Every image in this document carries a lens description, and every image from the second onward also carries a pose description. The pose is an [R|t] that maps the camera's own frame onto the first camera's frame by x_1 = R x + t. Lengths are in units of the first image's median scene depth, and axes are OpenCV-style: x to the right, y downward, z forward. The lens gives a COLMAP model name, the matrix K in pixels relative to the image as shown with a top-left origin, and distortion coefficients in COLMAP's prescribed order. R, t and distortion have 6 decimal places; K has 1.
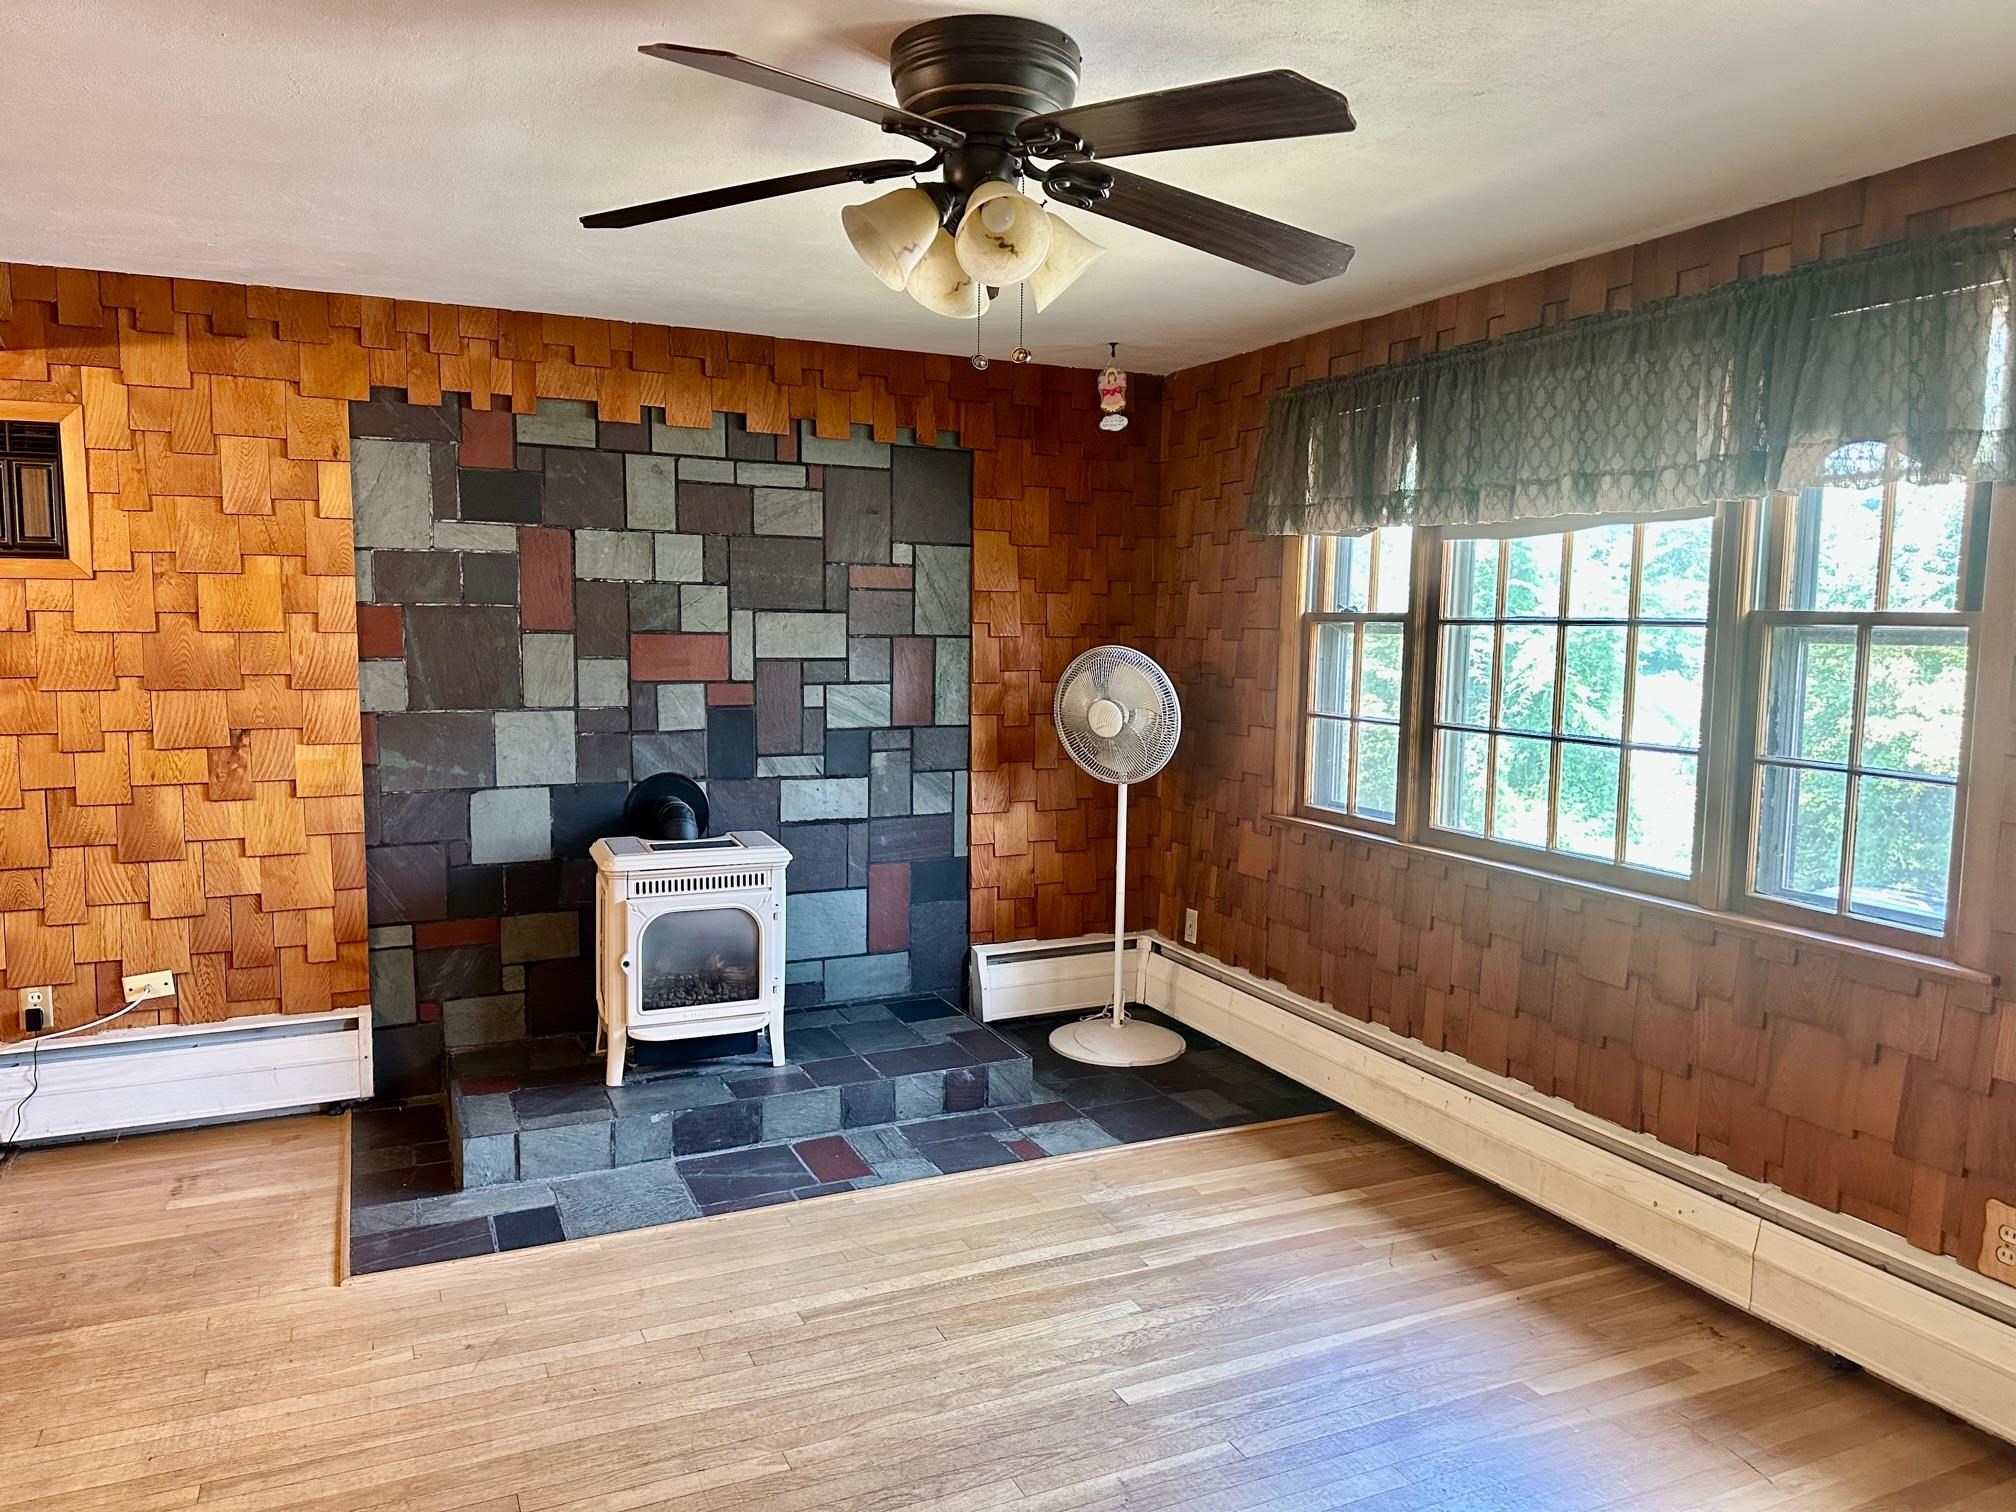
lens RADIAL K [[1374.8, 0, 1017.1], [0, 1374.8, 764.4], [0, 0, 1]] dist [0.062701, -0.102318]
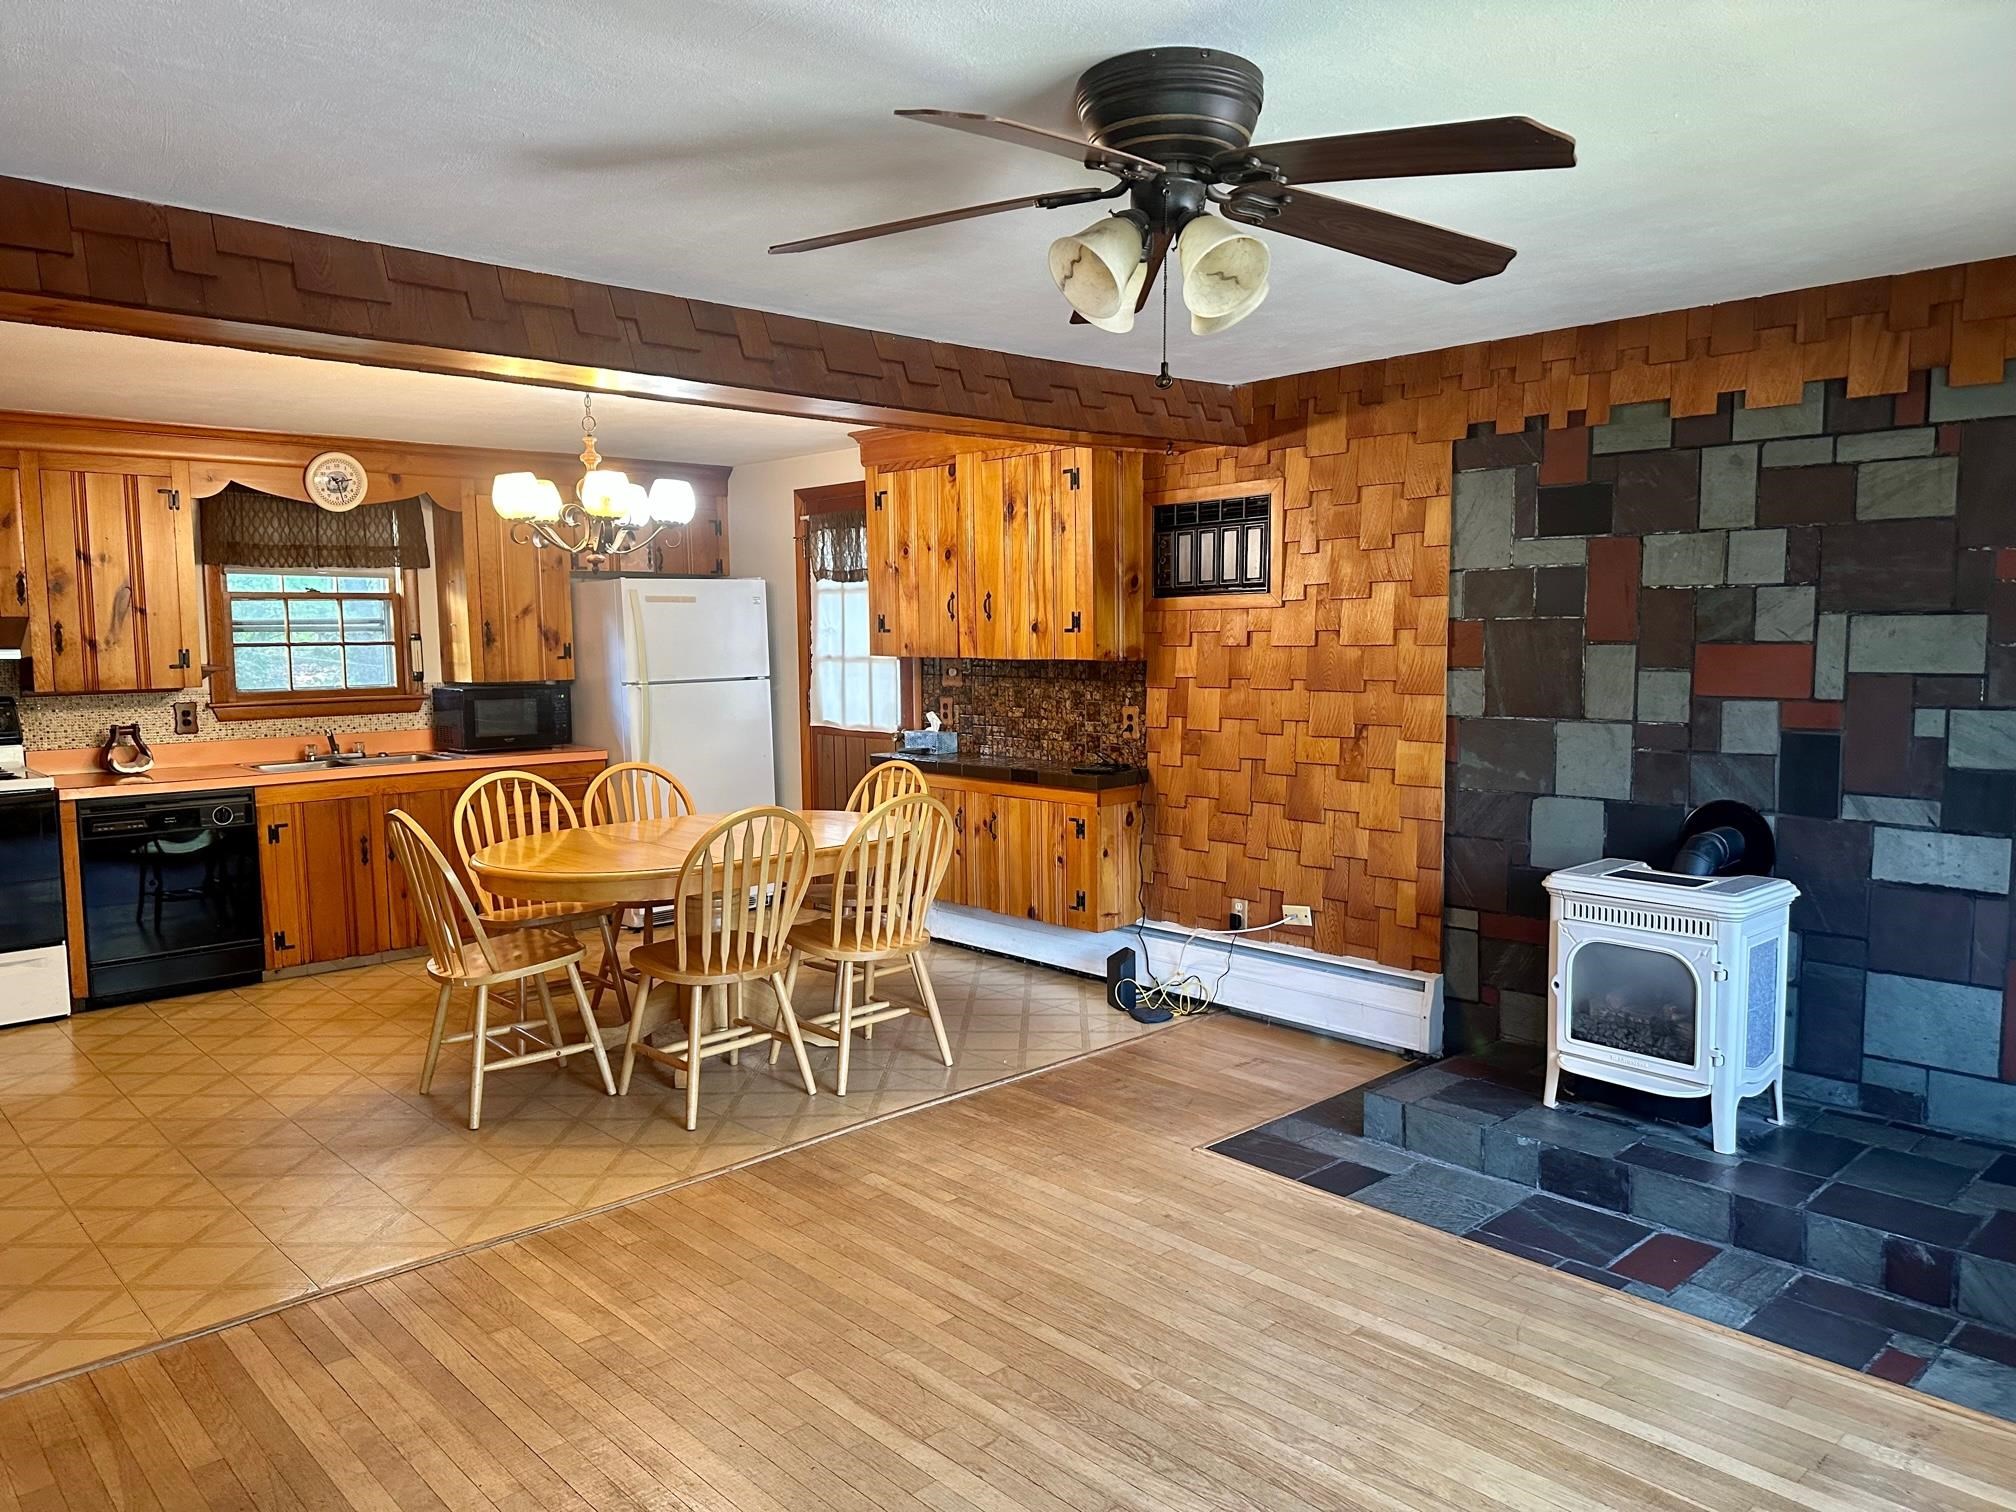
lens RADIAL K [[1401.7, 0, 1003.6], [0, 1401.7, 761.2], [0, 0, 1]] dist [0.116393, -0.153807]
pose [[0.305204, 0.076374, -0.949219, 0.515594], [-0.085053, 0.994981, 0.052709, -0.030360], [0.948481, 0.064647, 0.310168, 0.296739]]
